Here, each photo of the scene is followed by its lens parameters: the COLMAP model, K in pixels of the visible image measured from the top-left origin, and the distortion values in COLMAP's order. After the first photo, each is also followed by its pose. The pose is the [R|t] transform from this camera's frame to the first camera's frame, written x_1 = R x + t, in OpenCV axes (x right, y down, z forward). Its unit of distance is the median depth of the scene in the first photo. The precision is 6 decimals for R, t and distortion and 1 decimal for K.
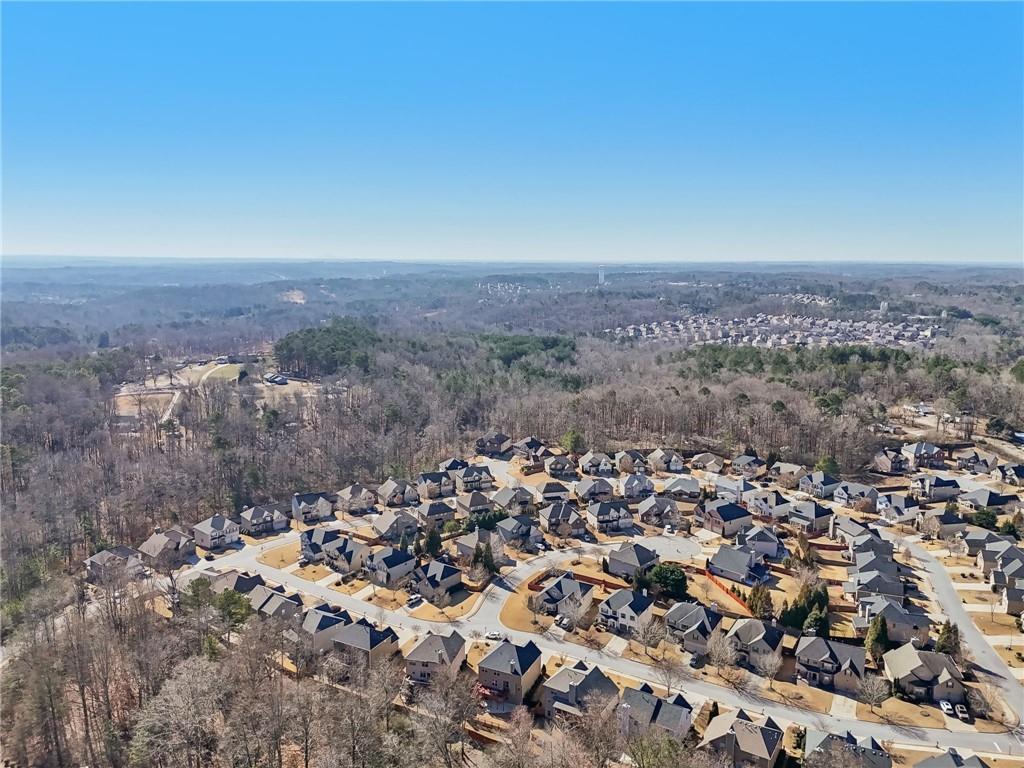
lens RADIAL K [[759.6, 0, 512.0], [0, 759.6, 384.0], [0, 0, 1]] dist [0.071943, -0.068062]
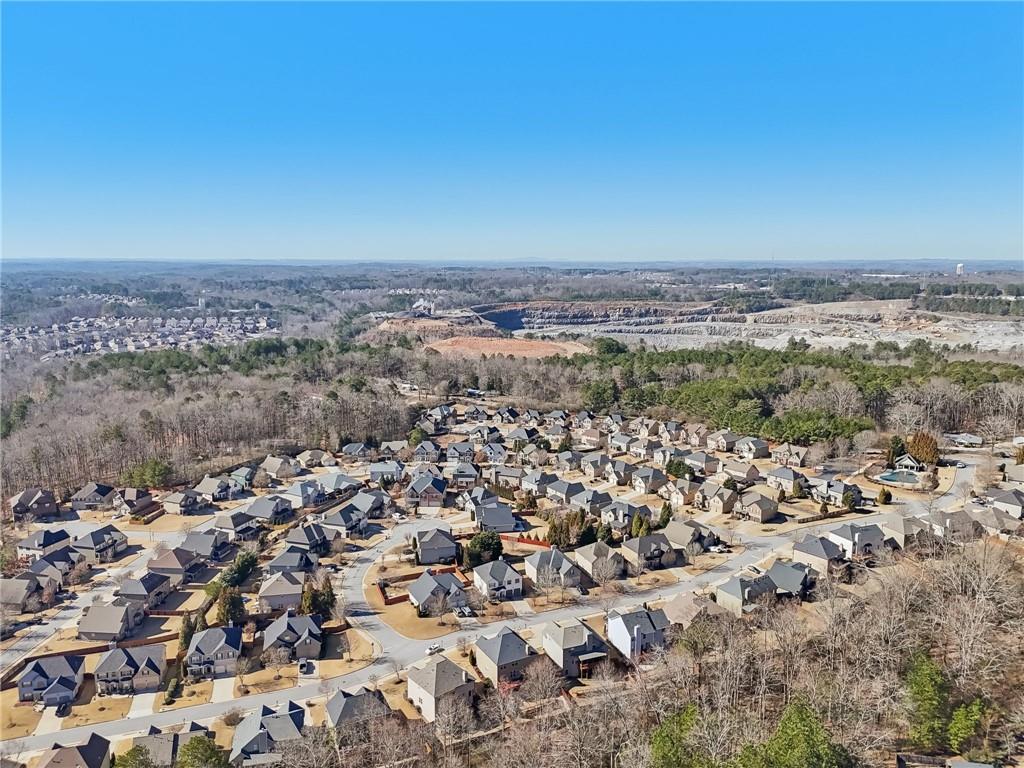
lens RADIAL K [[759.6, 0, 512.0], [0, 759.6, 384.0], [0, 0, 1]] dist [0.071943, -0.068062]
pose [[0.632358, -0.151299, 0.759758, -0.321647], [0.147984, 0.986274, 0.073239, -0.031721], [-0.760411, 0.066119, 0.646068, 0.125109]]
